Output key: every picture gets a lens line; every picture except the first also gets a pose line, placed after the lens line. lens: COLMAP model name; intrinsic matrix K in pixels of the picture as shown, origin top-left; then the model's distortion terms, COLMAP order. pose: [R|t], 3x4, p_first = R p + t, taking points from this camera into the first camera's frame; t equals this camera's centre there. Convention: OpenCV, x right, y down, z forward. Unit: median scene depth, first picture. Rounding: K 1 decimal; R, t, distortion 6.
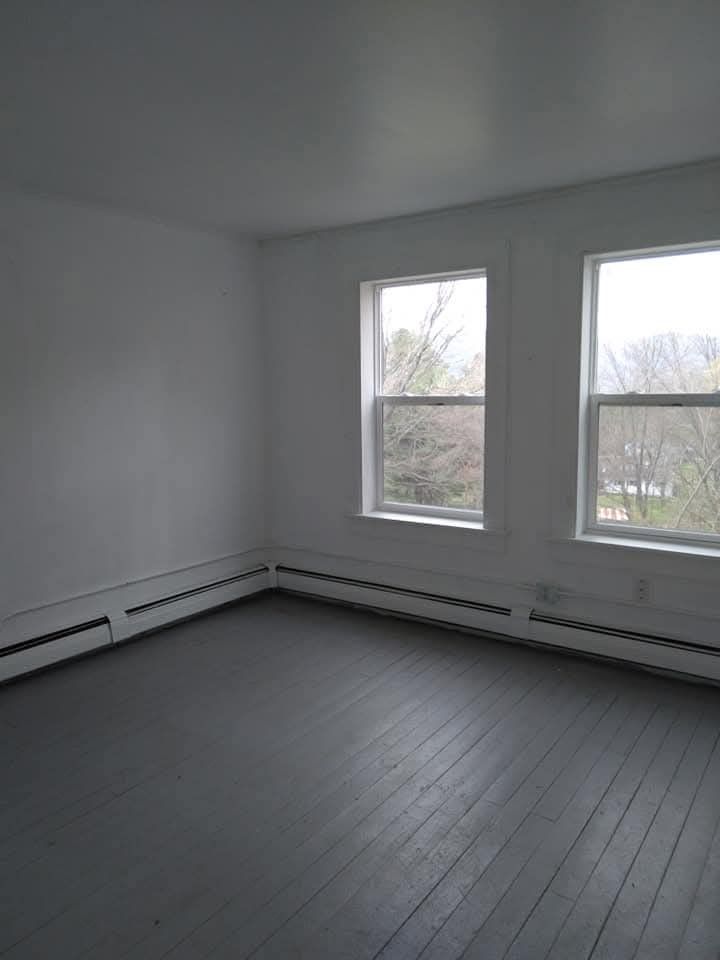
lens RADIAL K [[678.8, 0, 357.7], [0, 678.8, 478.4], [0, 0, 1]] dist [0.026271, -0.023315]
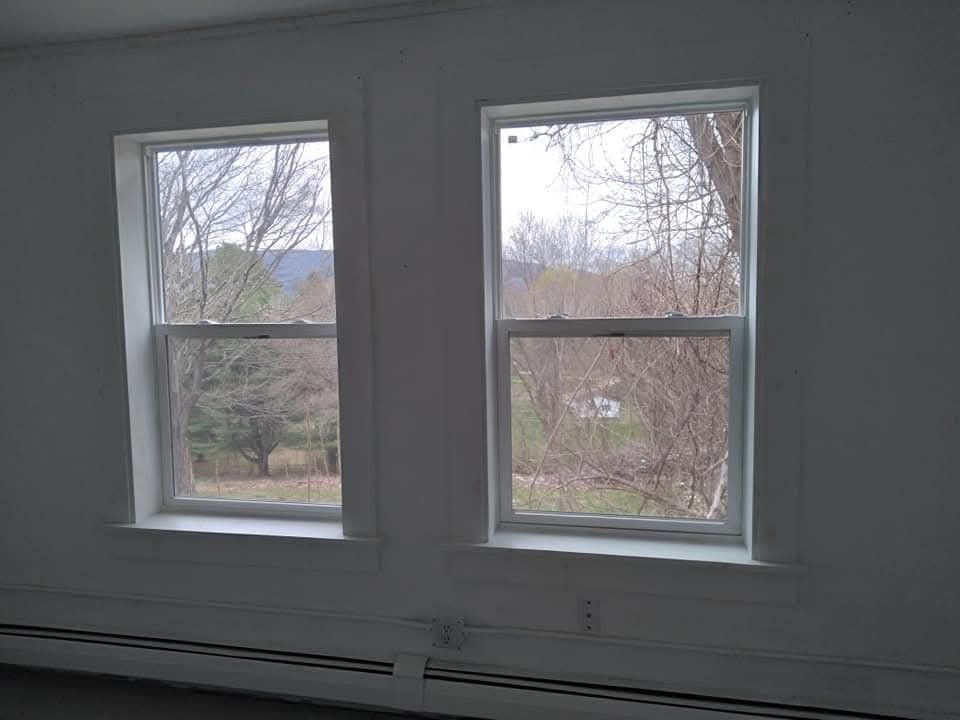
lens RADIAL K [[678.8, 0, 477.0], [0, 678.8, 361.7], [0, 0, 1]] dist [0.026271, -0.023315]
pose [[0.917736, -0.035941, 0.395562, 0.049692], [0.057319, 0.997457, -0.042355, -0.045307], [-0.393033, 0.061544, 0.917462, 0.324901]]
